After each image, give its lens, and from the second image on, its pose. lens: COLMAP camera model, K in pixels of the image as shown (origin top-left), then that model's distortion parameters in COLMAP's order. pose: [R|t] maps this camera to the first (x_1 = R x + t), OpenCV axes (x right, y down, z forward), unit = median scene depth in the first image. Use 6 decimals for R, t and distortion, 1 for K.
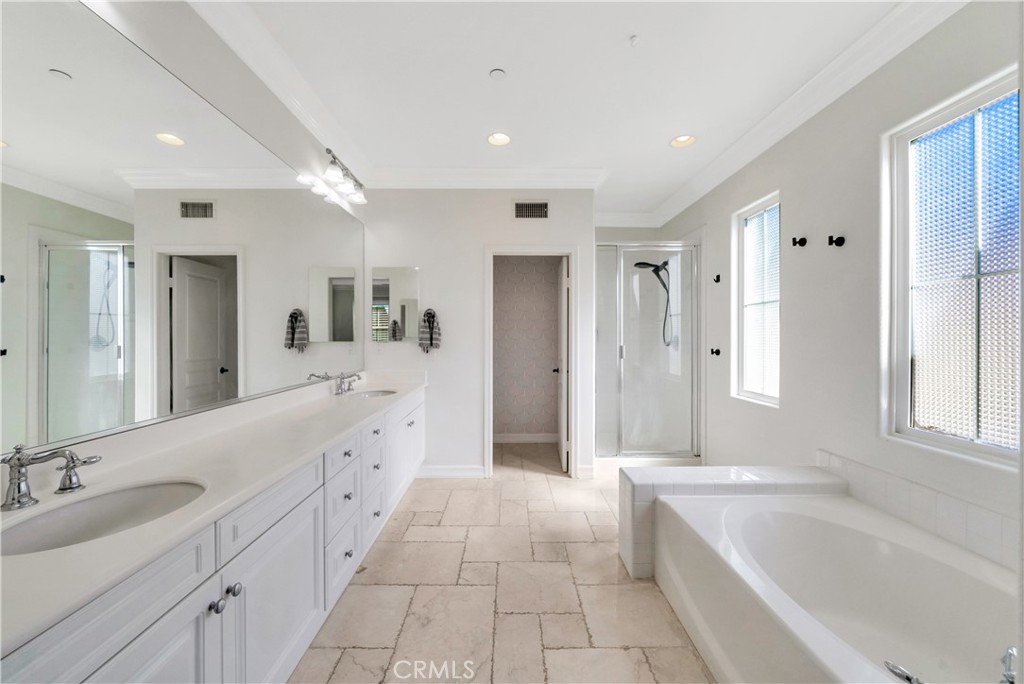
lens RADIAL K [[372.1, 0, 512.0], [0, 372.1, 342.0], [0, 0, 1]] dist [-0.001454, -0.000137]
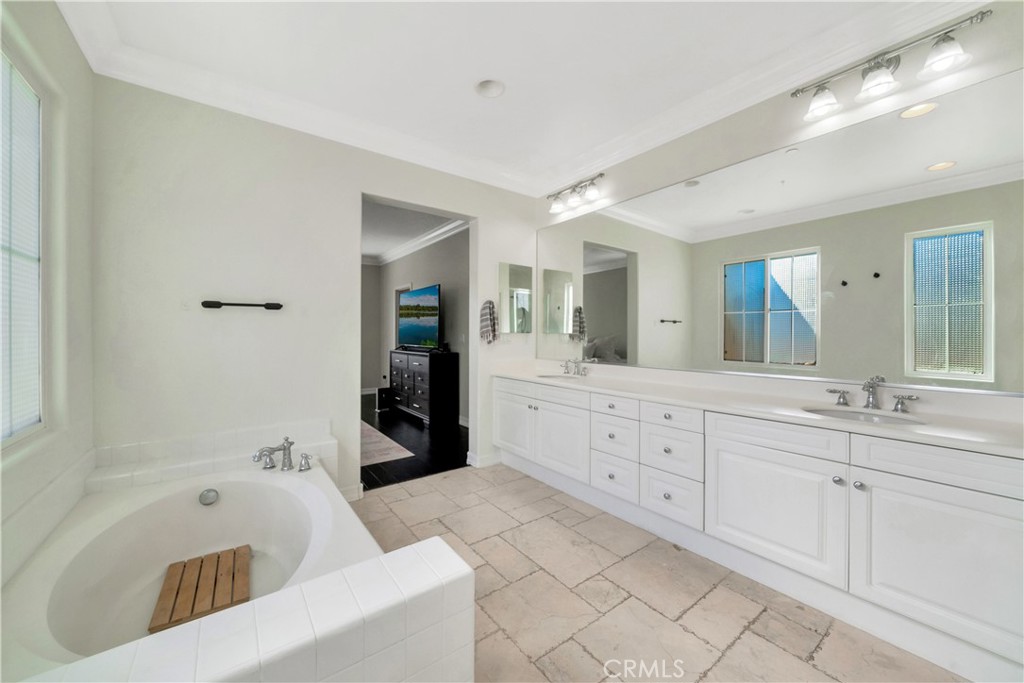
lens RADIAL K [[372.1, 0, 512.0], [0, 372.1, 341.5], [0, 0, 1]] dist [-0.001454, -0.000137]
pose [[-0.798780, 0.007323, -0.601578, 0.440423], [-0.009043, 0.999667, 0.024177, 0.008288], [0.601555, 0.024752, -0.798448, 1.146362]]
